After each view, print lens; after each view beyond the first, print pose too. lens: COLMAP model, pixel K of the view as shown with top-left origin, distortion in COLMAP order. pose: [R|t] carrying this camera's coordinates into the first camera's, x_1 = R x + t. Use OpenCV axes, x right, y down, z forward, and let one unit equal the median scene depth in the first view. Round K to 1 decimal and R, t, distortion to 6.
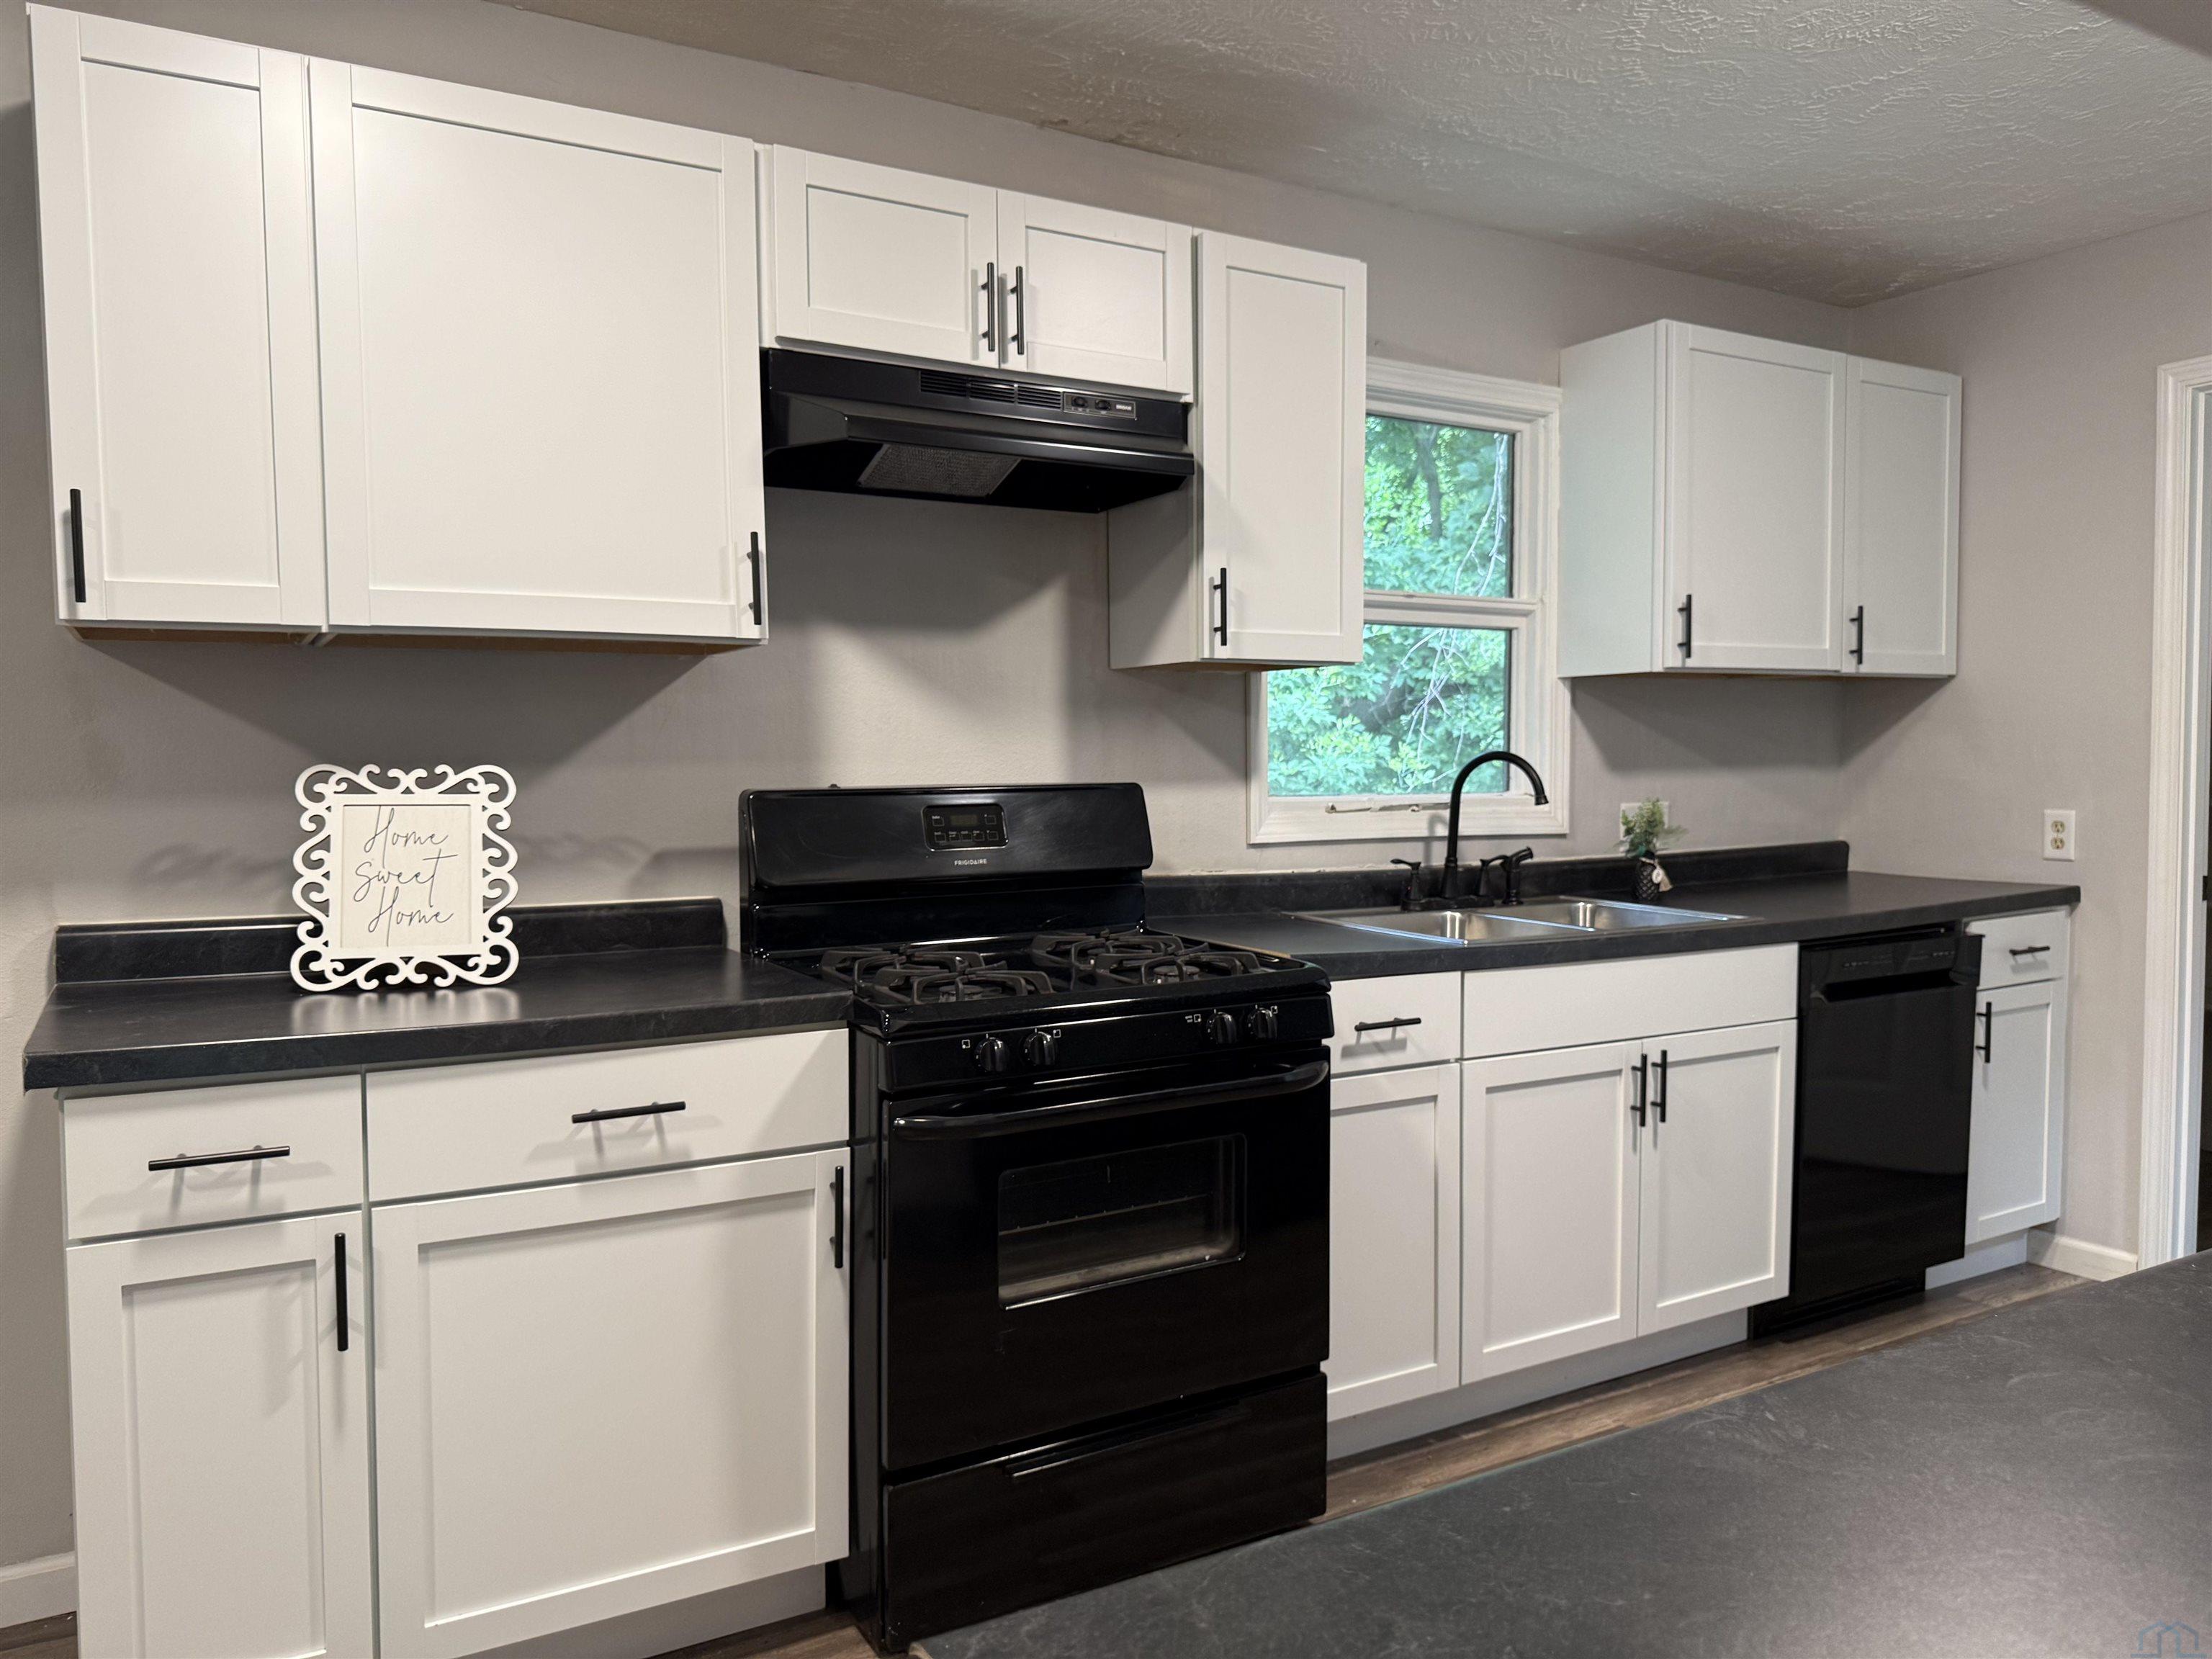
lens RADIAL K [[1584.7, 0, 1107.7], [0, 1584.7, 826.7], [0, 0, 1]] dist [0.023277, -0.027656]
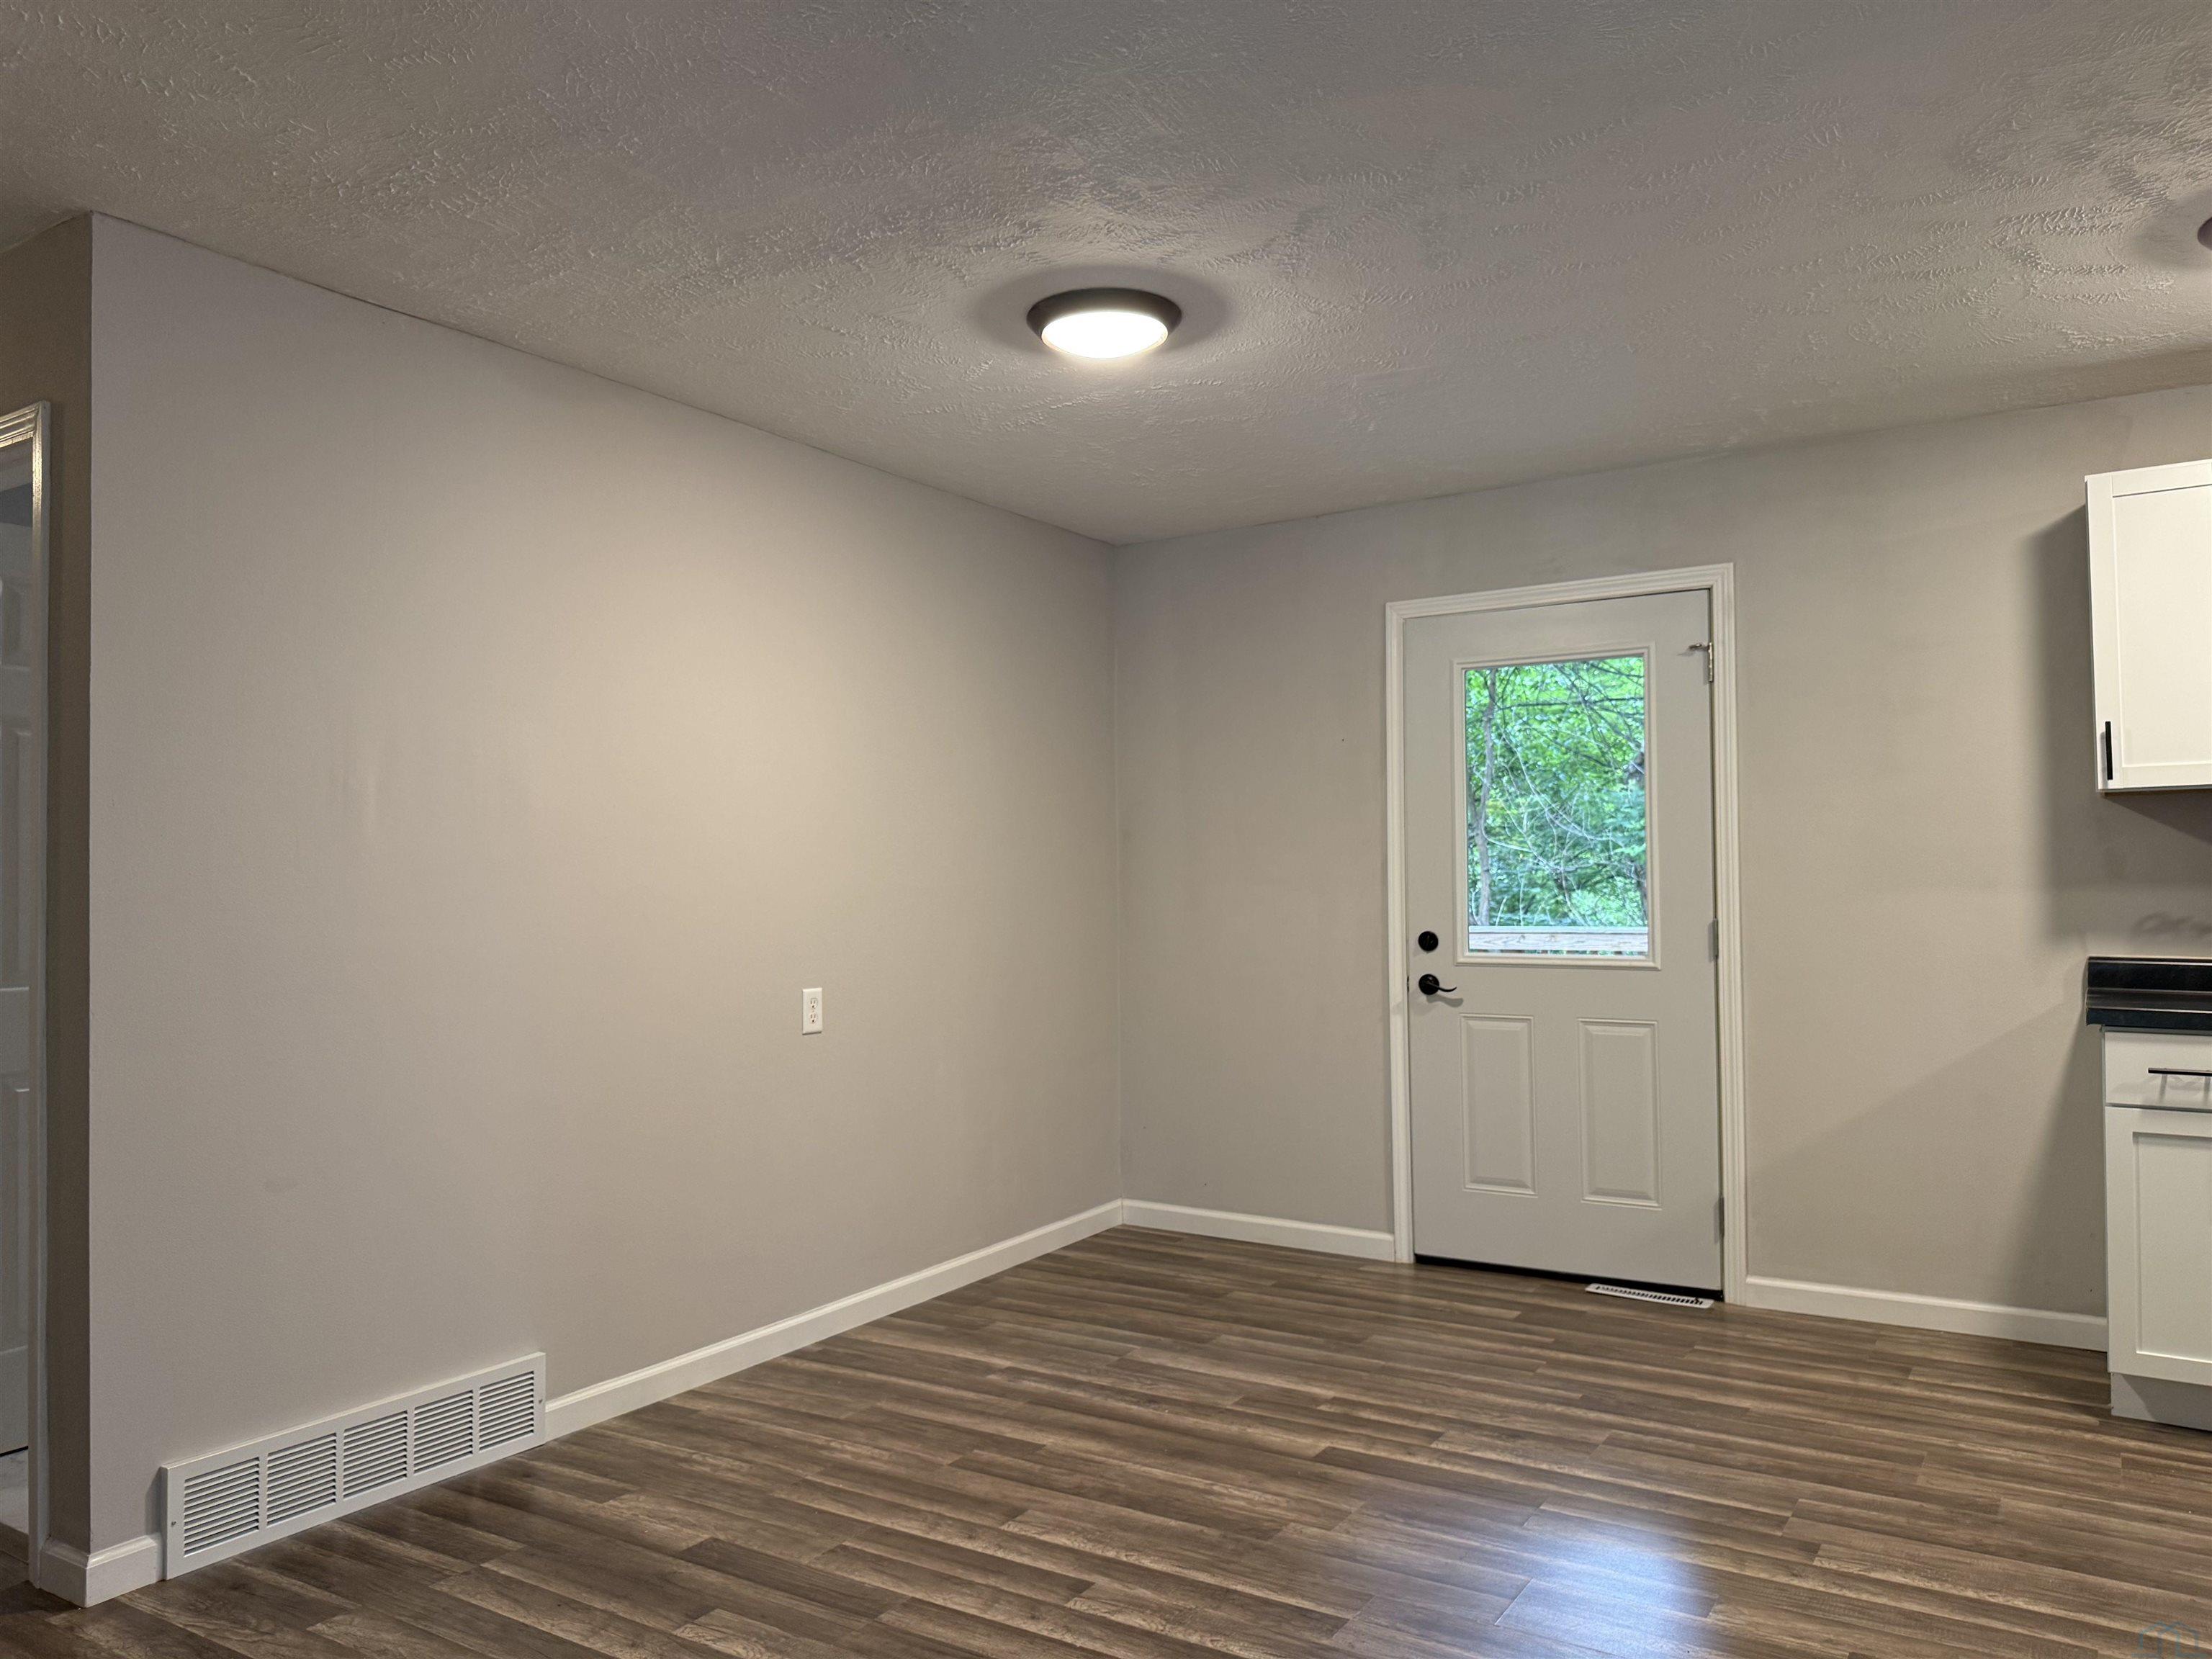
lens RADIAL K [[1584.7, 0, 1110.5], [0, 1584.7, 830.9], [0, 0, 1]] dist [0.023277, -0.027656]
pose [[0.463173, -0.022023, -0.885994, 0.484095], [-0.040769, 0.998103, -0.046123, 0.055568], [0.885330, 0.057484, 0.461396, -0.928649]]
